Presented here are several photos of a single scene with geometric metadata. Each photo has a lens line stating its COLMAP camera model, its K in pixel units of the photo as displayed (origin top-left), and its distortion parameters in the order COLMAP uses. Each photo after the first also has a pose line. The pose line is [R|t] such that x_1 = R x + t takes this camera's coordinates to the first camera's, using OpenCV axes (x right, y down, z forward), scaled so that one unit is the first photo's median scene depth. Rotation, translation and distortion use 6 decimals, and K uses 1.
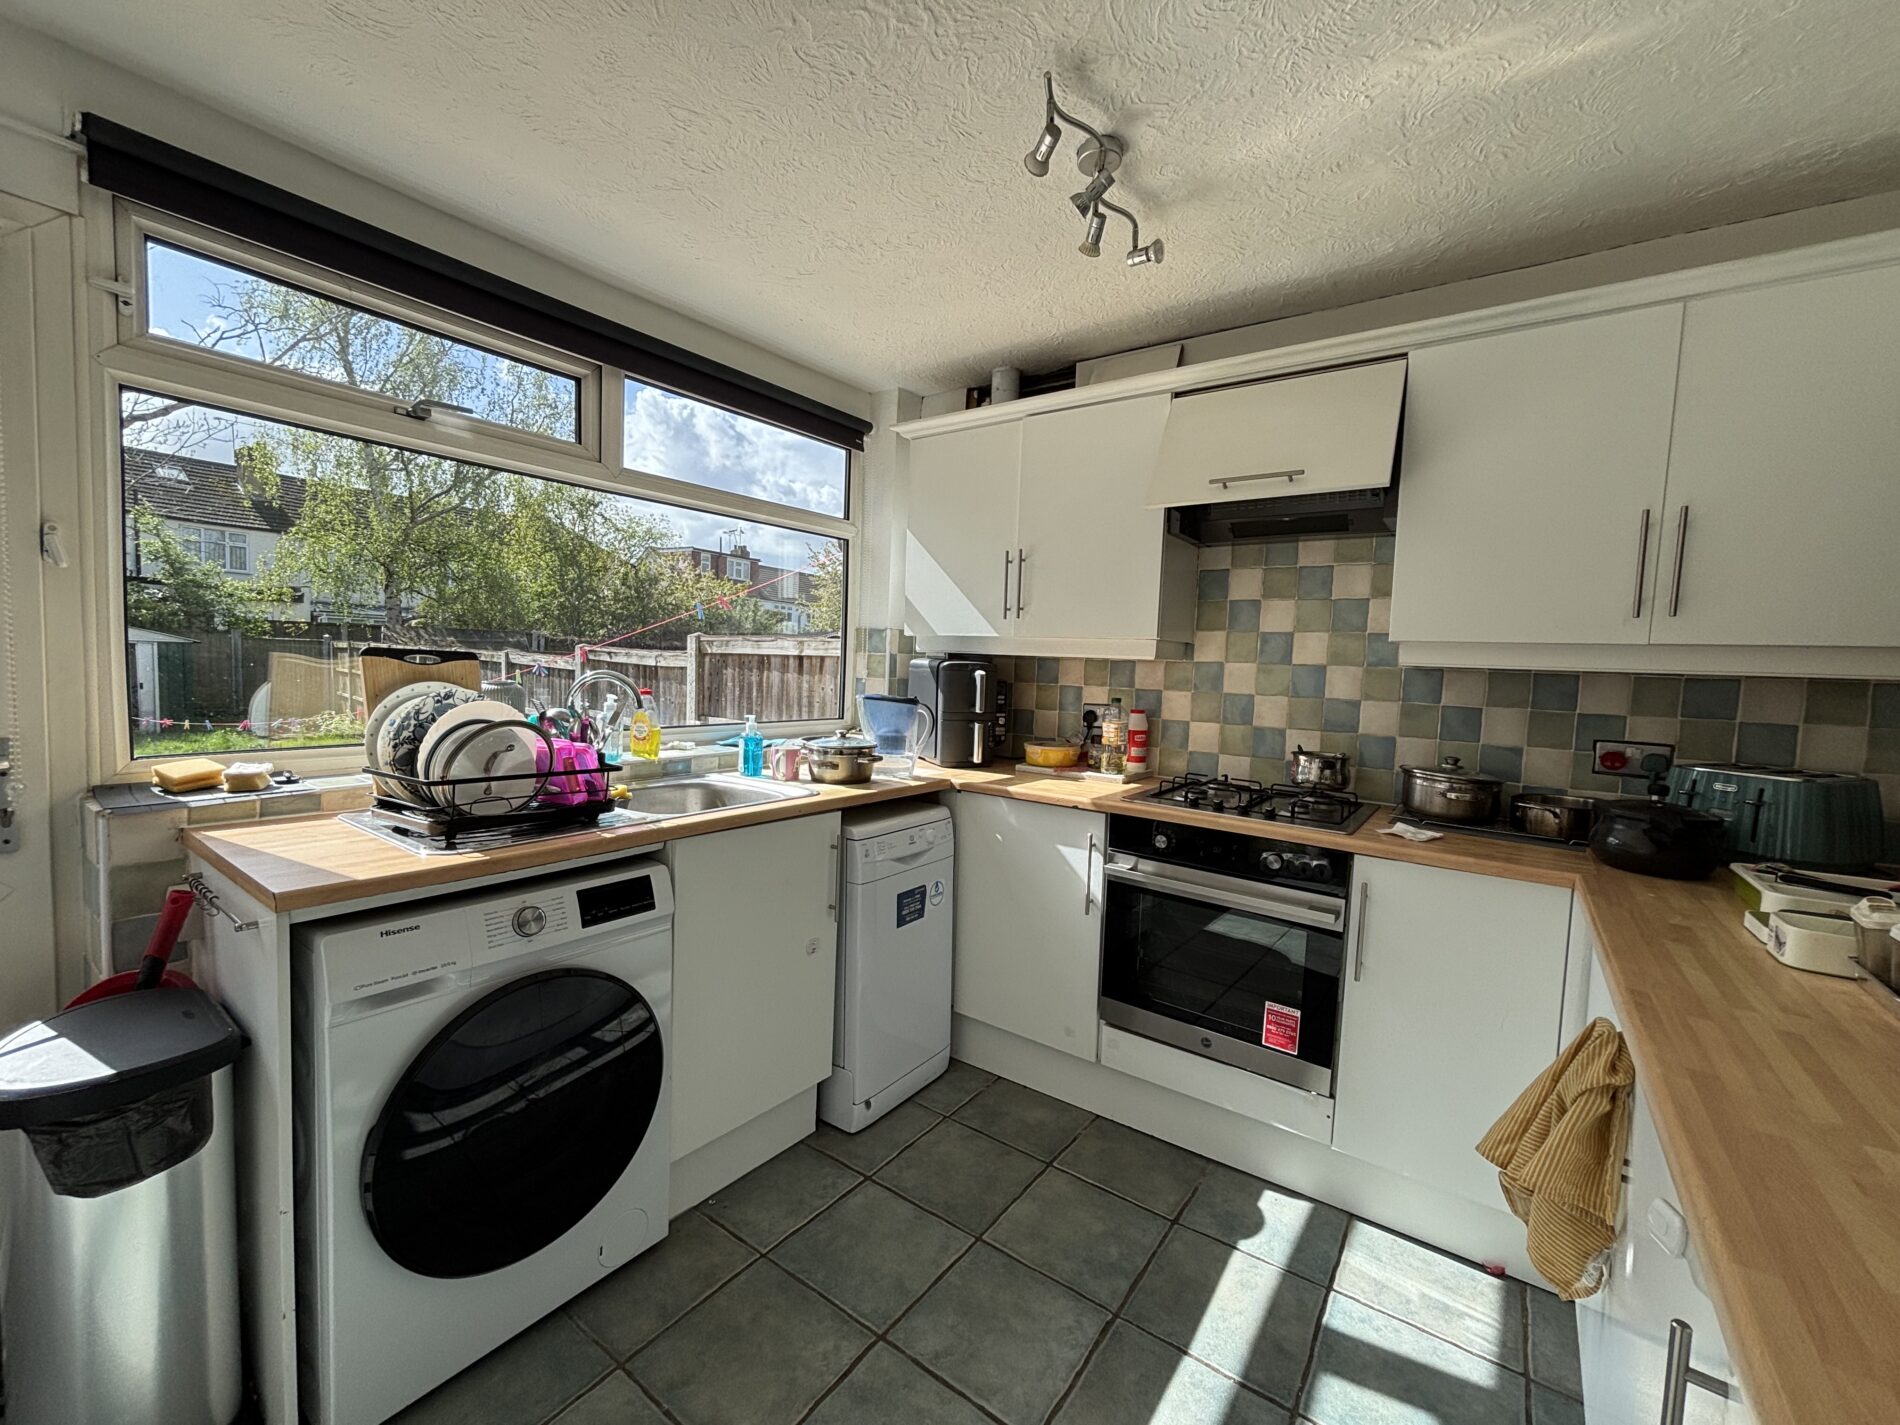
lens RADIAL K [[771.9, 0, 949.8], [0, 771.9, 717.8], [0, 0, 1]] dist [-0.001822, -0.000321]
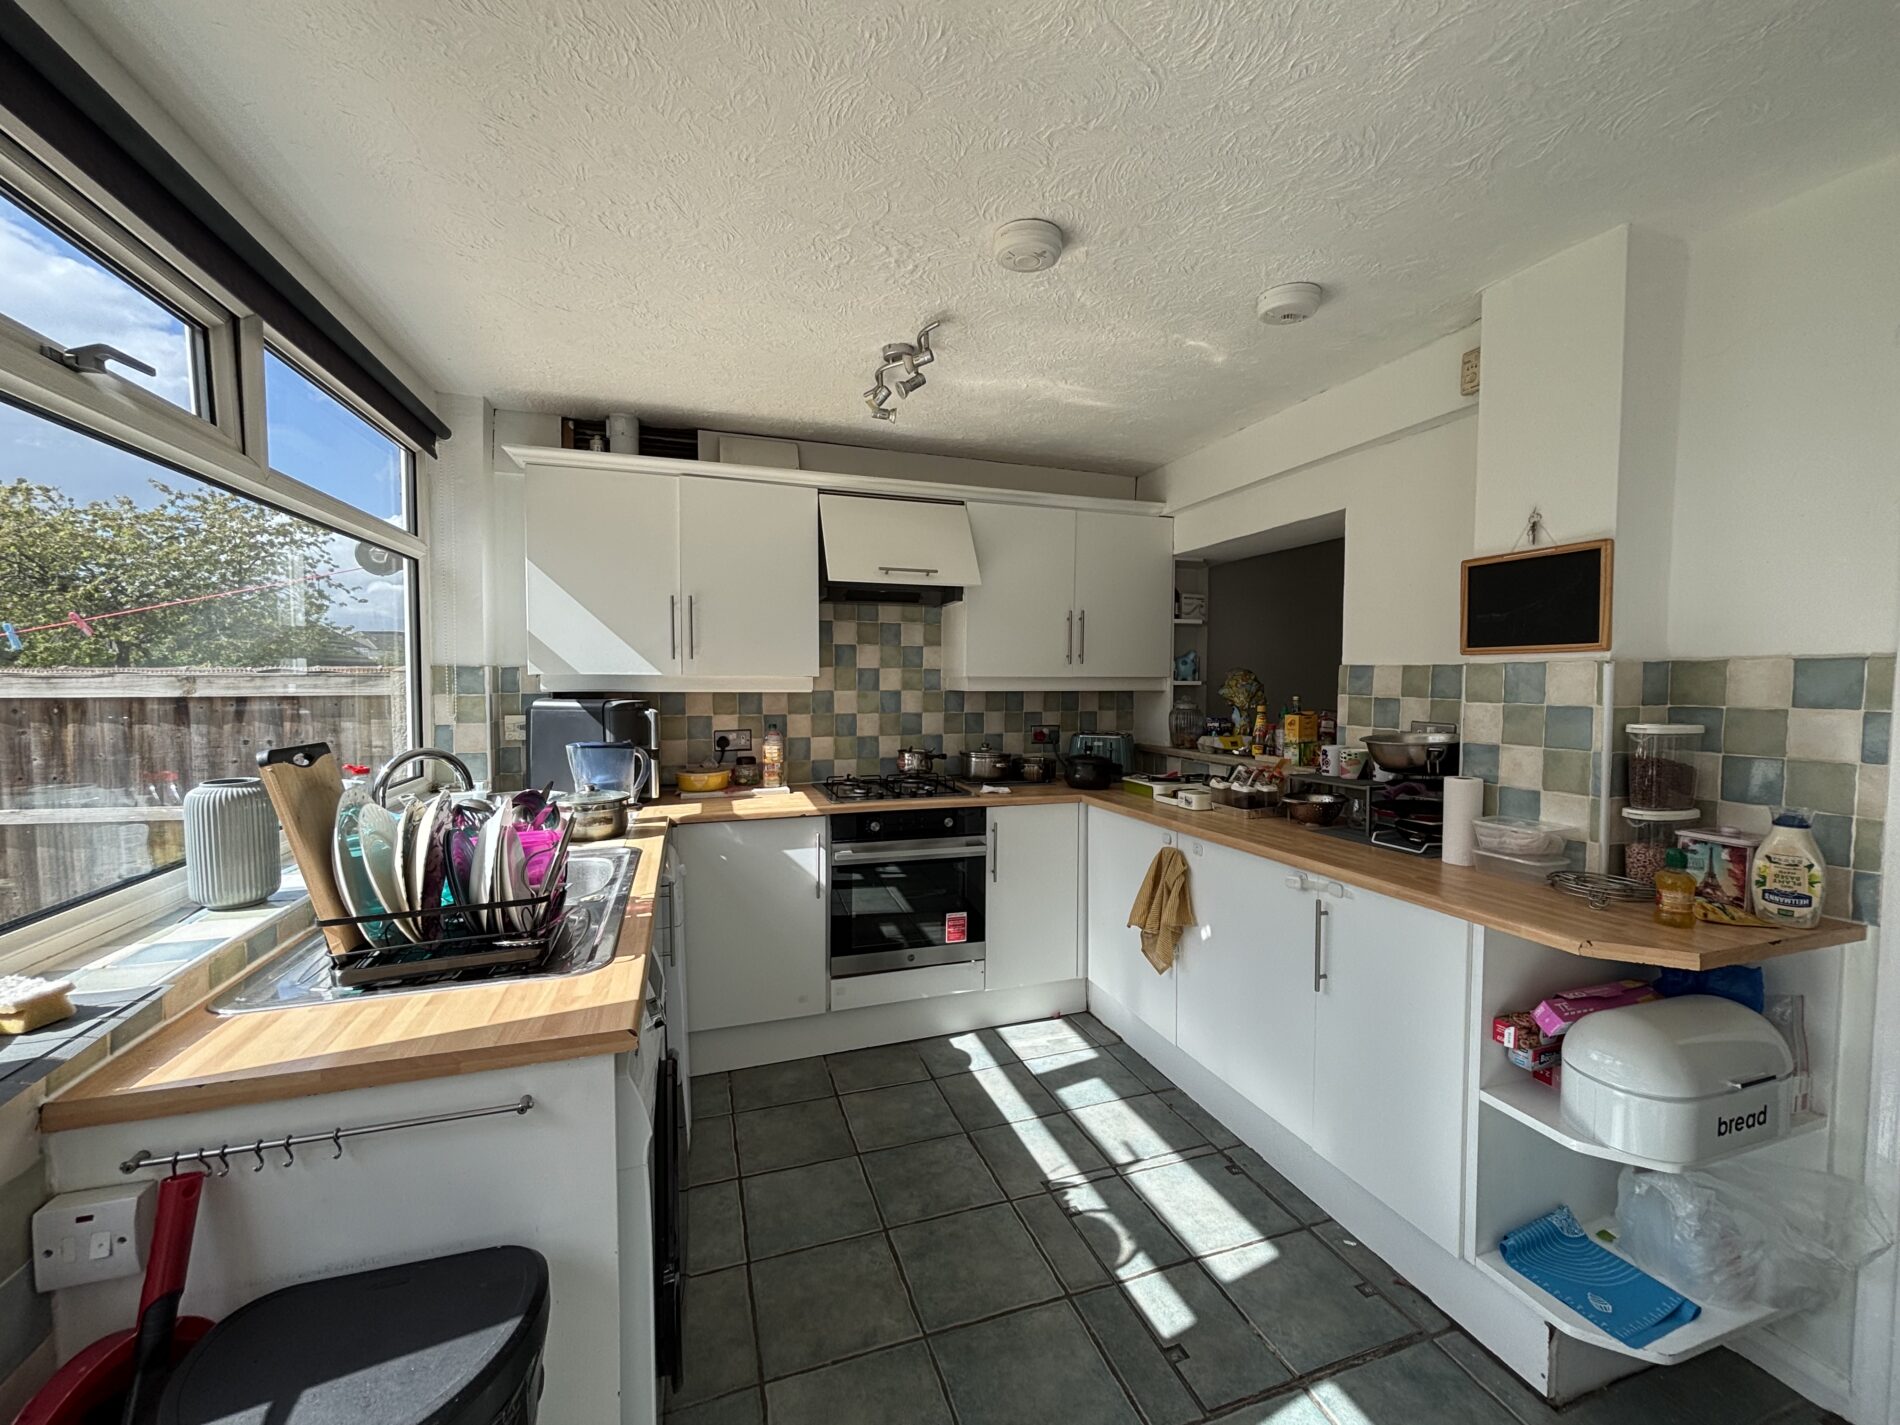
lens RADIAL K [[766.0, 0, 950.0], [0, 766.0, 712.5], [0, 0, 1]] dist [-0.000632, -0.000638]
pose [[0.577956, -0.069884, 0.813070, -0.710209], [0.078451, 0.996470, 0.029882, -0.068763], [-0.812288, 0.046516, 0.581398, 0.083195]]
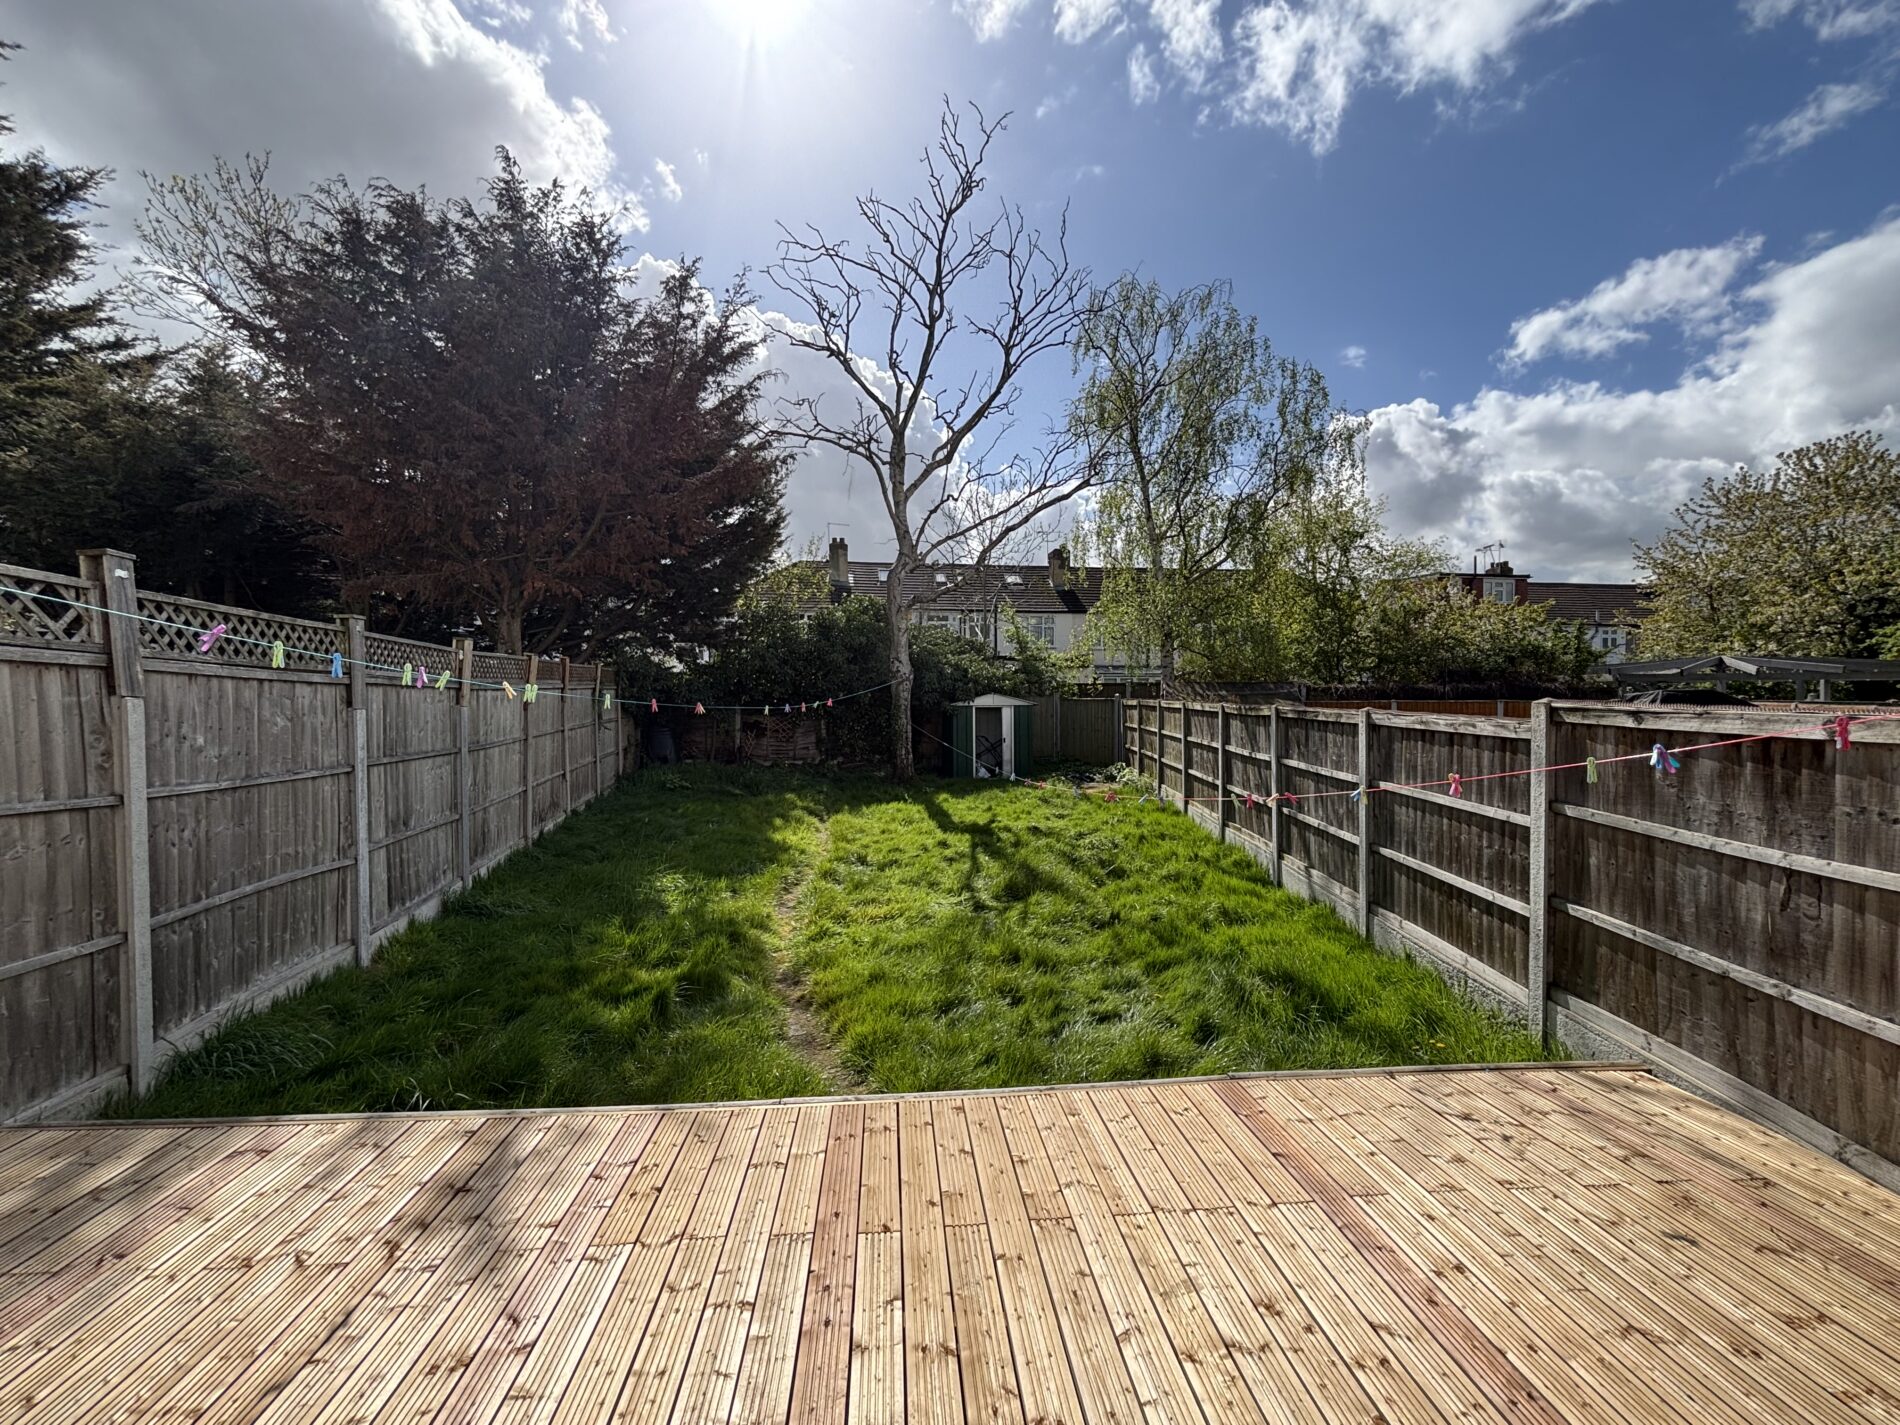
lens RADIAL K [[766.0, 0, 950.0], [0, 766.0, 712.5], [0, 0, 1]] dist [-0.000632, -0.000638]
pose [[0.653694, -0.024663, -0.756357, -0.982083], [-0.024111, 0.998283, -0.053390, -0.118891], [0.756375, 0.053138, 0.651977, 0.701489]]
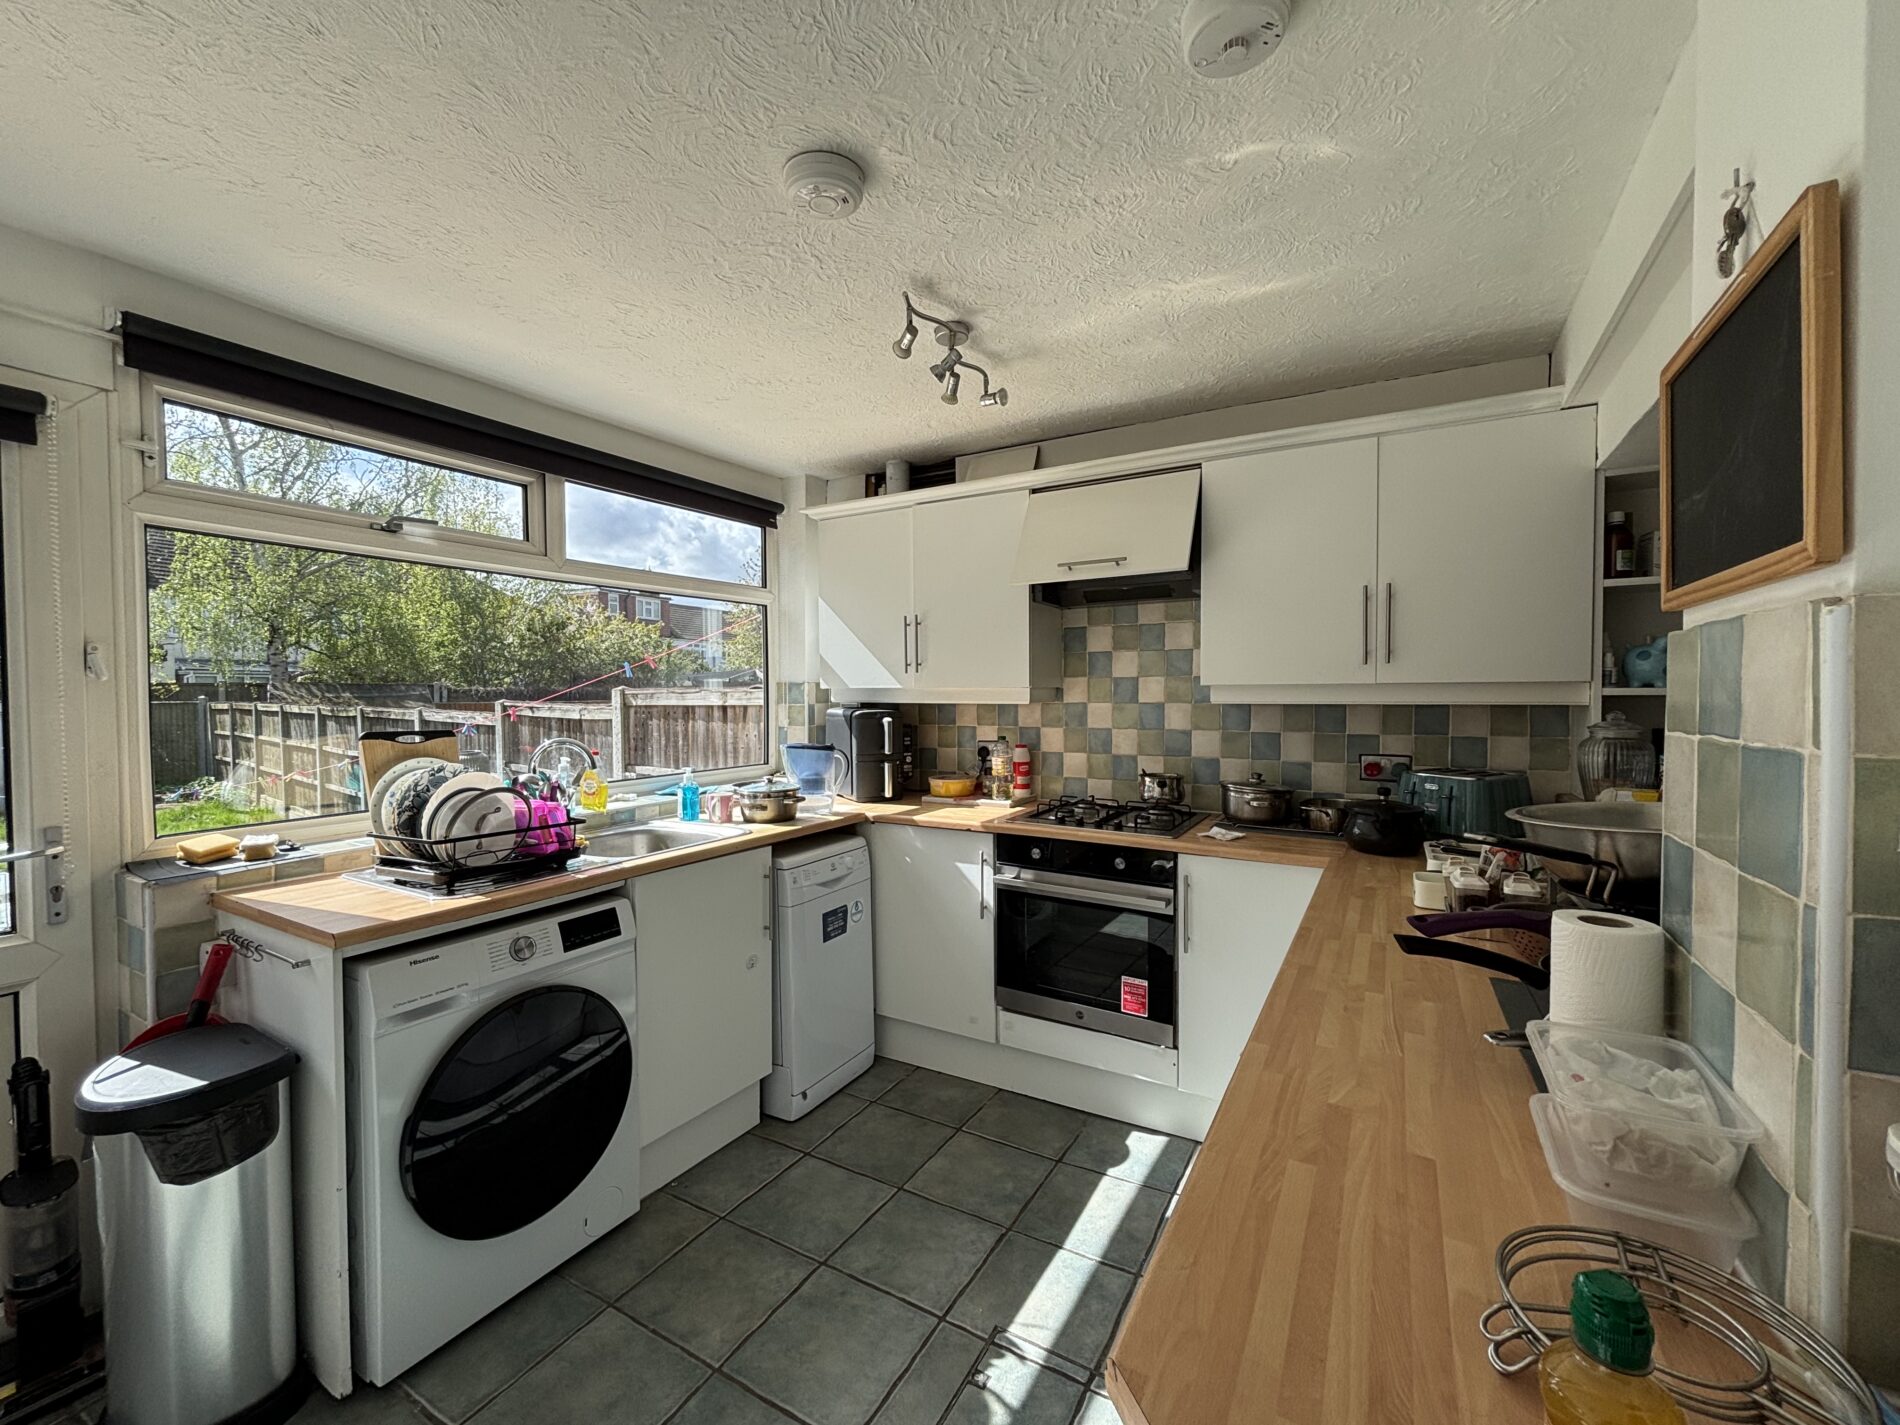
lens RADIAL K [[770.2, 0, 951.2], [0, 770.2, 714.6], [0, 0, 1]] dist [-0.000488, -0.000431]
pose [[0.993577, -0.045464, 0.103627, 0.020472], [0.049746, 0.997995, -0.039119, -0.019955], [-0.101641, 0.044023, 0.993847, -0.211553]]
